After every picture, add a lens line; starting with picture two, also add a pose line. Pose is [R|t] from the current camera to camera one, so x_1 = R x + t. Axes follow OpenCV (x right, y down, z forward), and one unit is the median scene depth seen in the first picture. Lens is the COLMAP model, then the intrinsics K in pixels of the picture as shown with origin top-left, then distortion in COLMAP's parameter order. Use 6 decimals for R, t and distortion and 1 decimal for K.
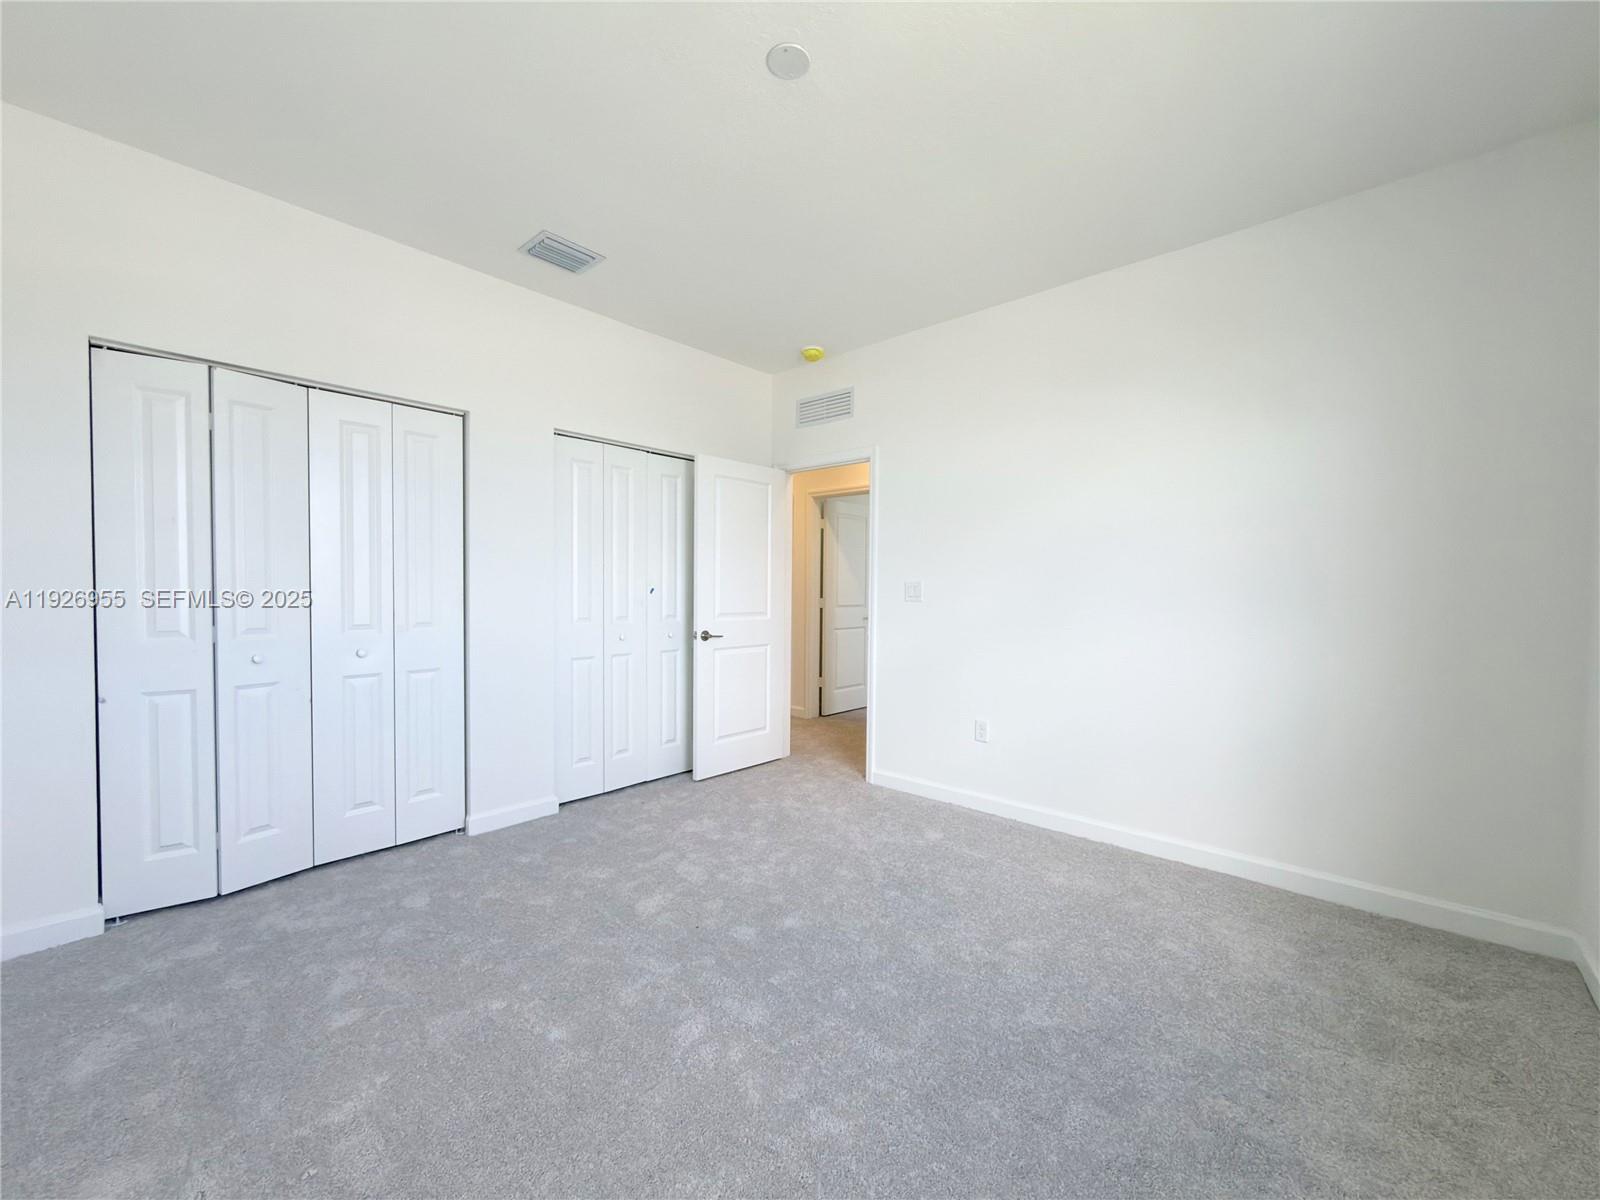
lens RADIAL K [[661.9, 0, 814.9], [0, 661.9, 591.4], [0, 0, 1]] dist [-0.000202, -0.000026]
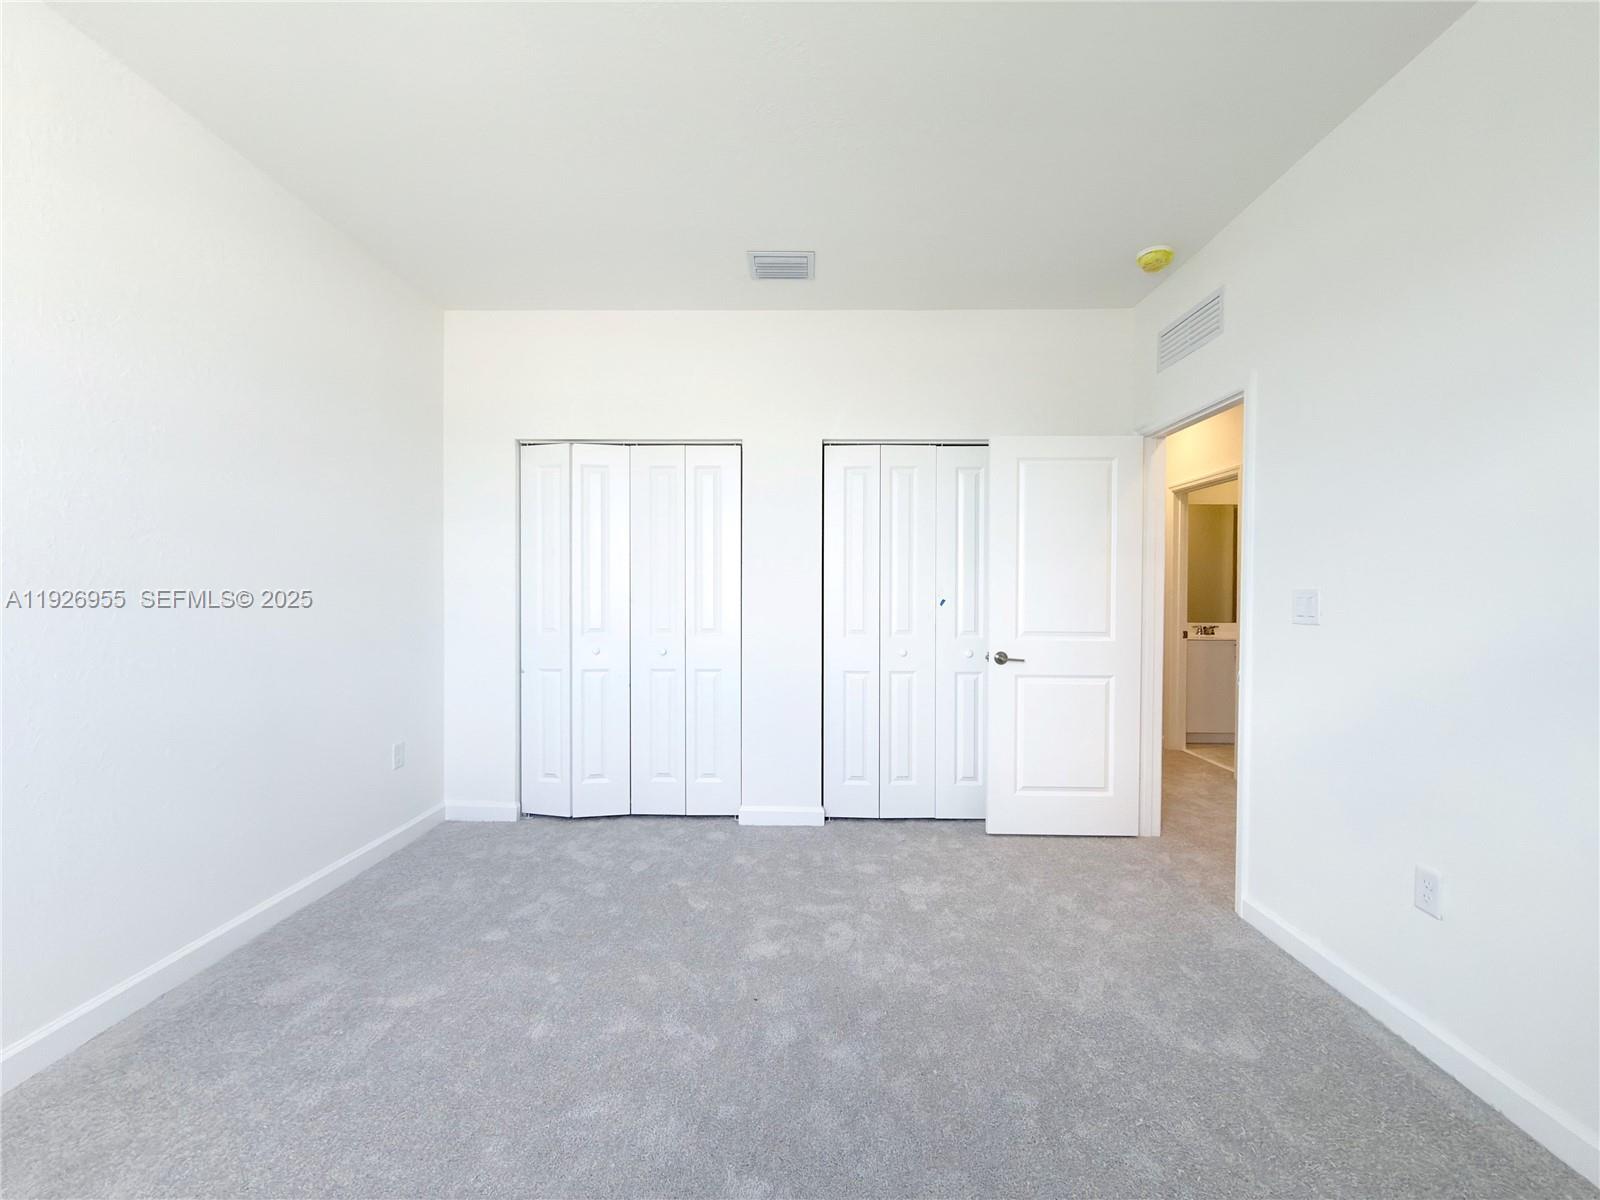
lens RADIAL K [[661.9, 0, 803.8], [0, 661.9, 594.8], [0, 0, 1]] dist [-0.000202, -0.000026]
pose [[0.633190, 0.002668, -0.773992, 0.357323], [-0.002638, 0.999996, 0.001288, -0.012782], [0.773992, 0.001226, 0.633194, 0.343179]]
